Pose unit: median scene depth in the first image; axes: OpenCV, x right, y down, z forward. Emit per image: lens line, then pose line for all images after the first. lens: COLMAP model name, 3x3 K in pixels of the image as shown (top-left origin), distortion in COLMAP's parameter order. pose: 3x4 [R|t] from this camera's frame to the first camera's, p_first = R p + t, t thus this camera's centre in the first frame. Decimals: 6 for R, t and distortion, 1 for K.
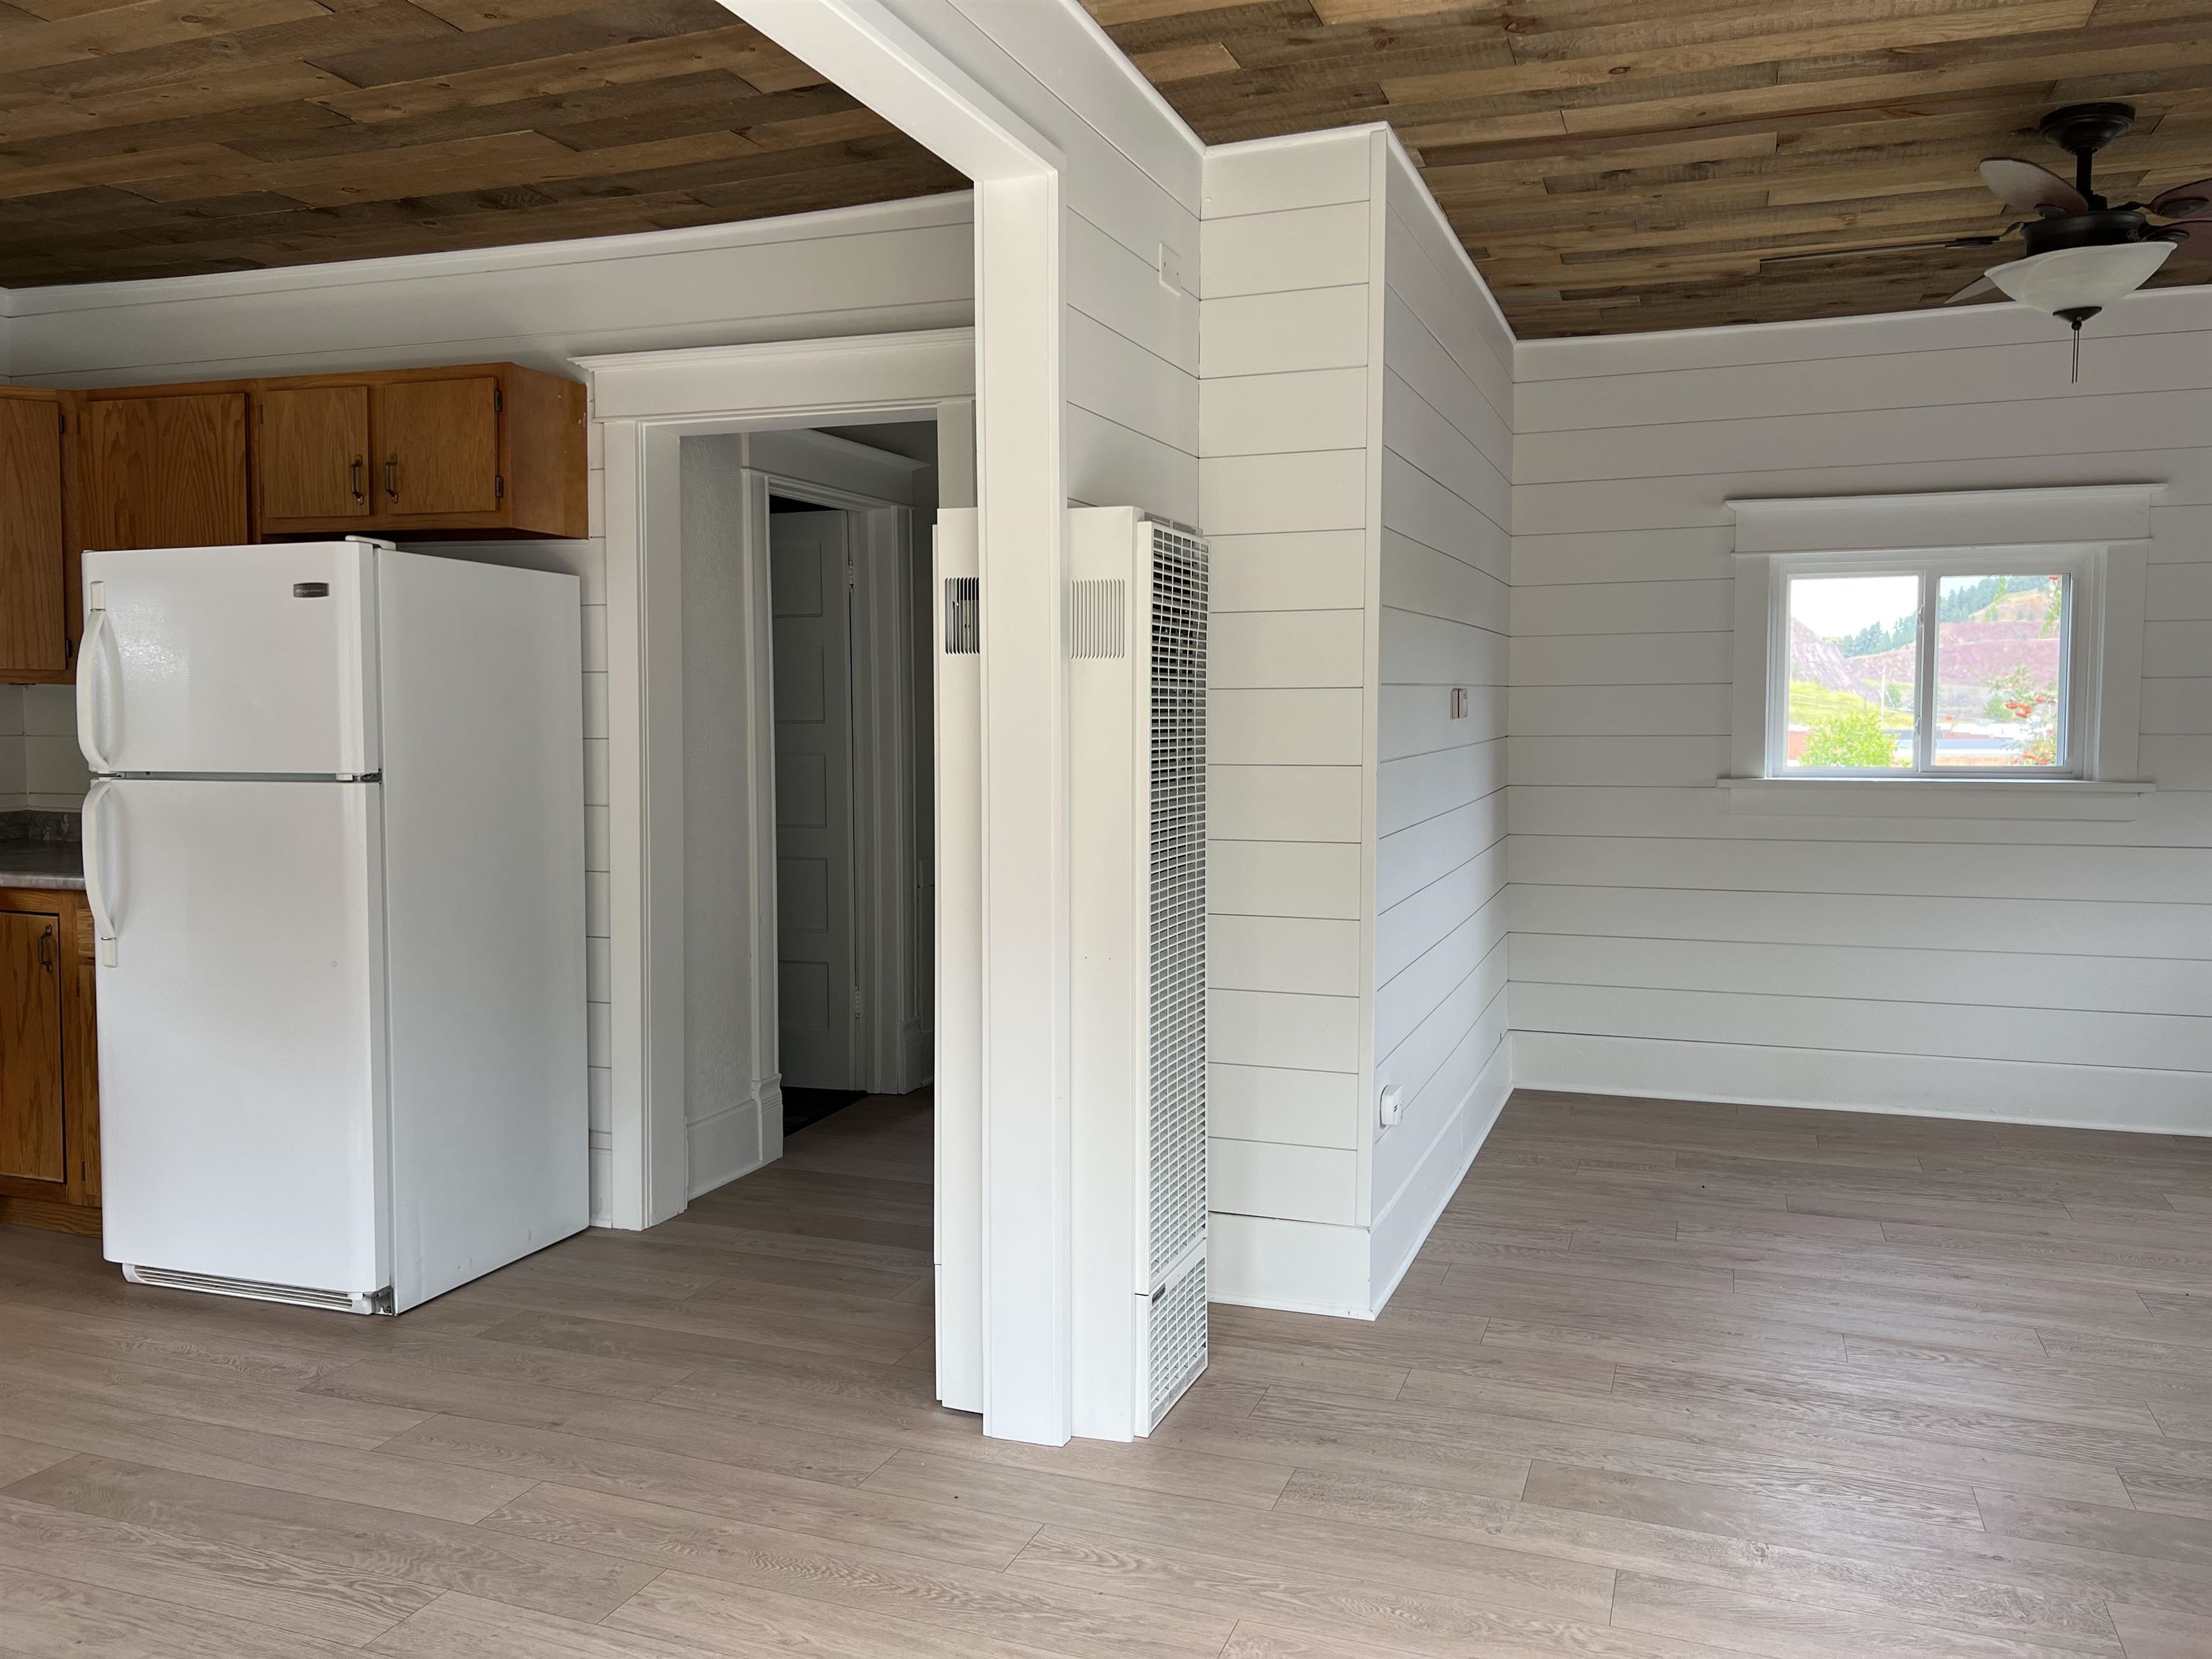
lens RADIAL K [[1668.8, 0, 1100.2], [0, 1668.8, 829.3], [0, 0, 1]] dist [0.038373, -0.032322]
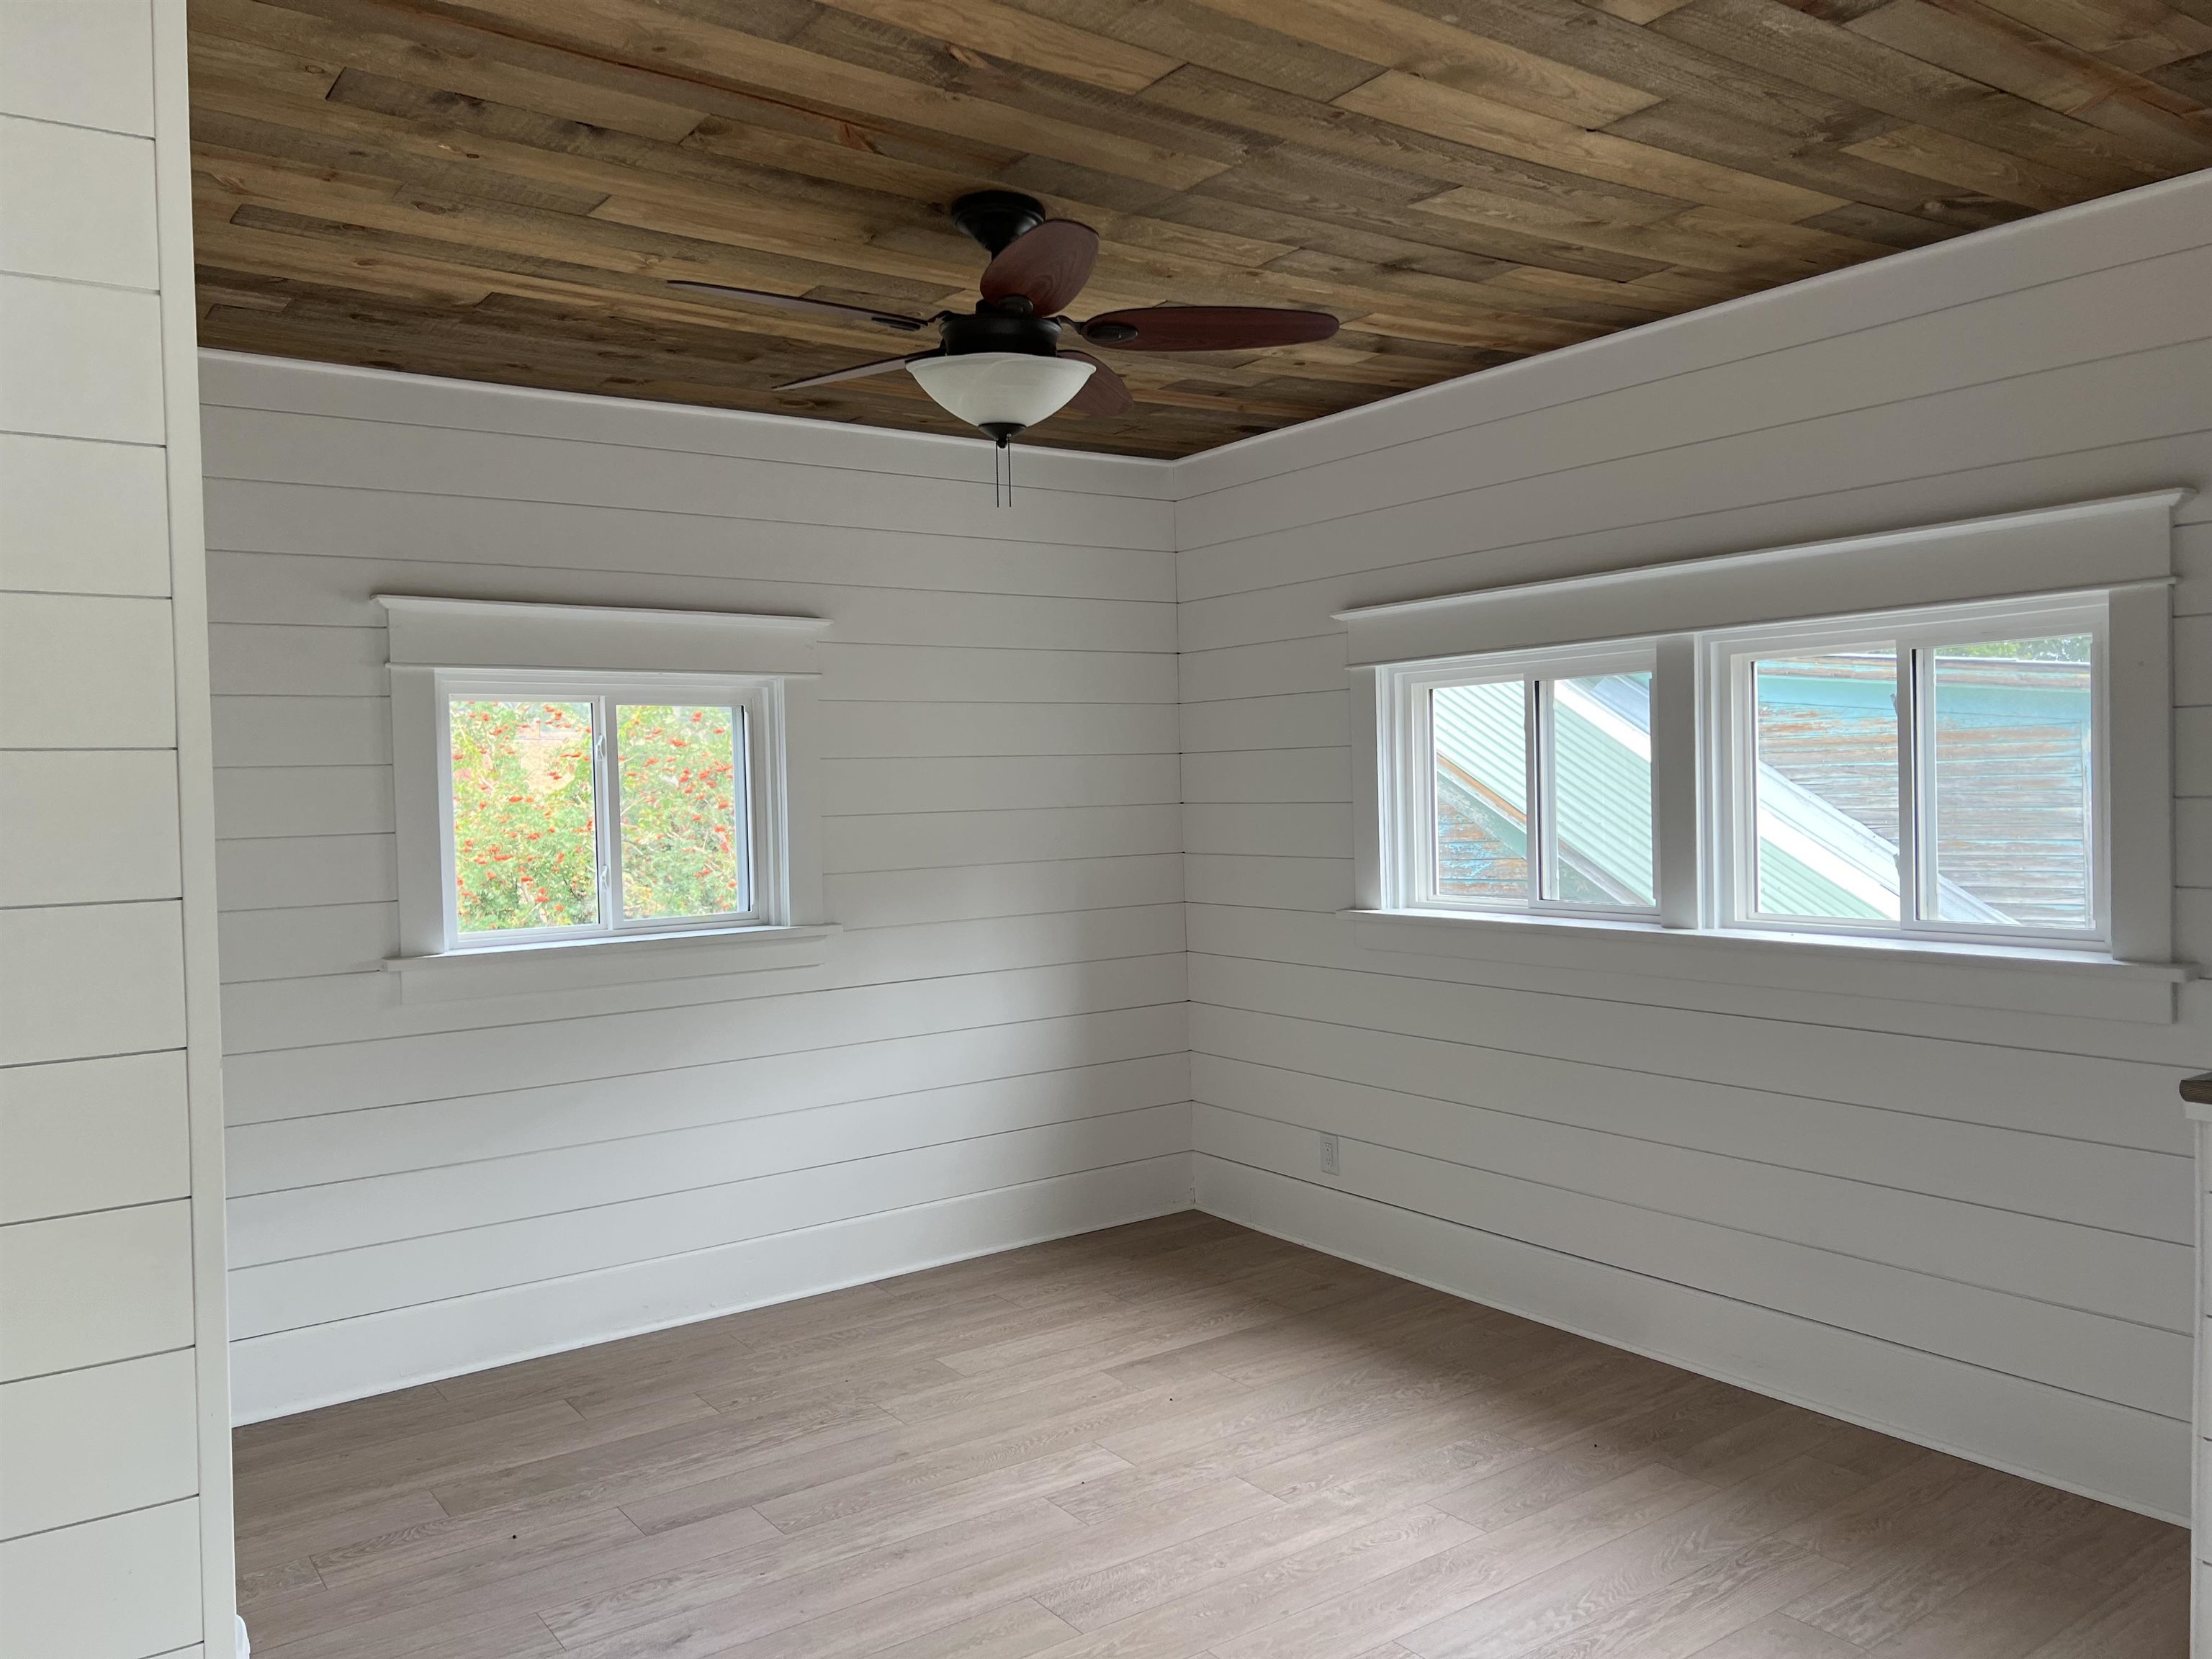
lens RADIAL K [[1668.8, 0, 1111.4], [0, 1668.8, 826.1], [0, 0, 1]] dist [0.038373, -0.032322]
pose [[0.549061, -0.029738, 0.835253, -0.103508], [0.082456, 0.996419, -0.018727, -0.061987], [-0.831705, 0.079154, 0.549546, 0.392311]]
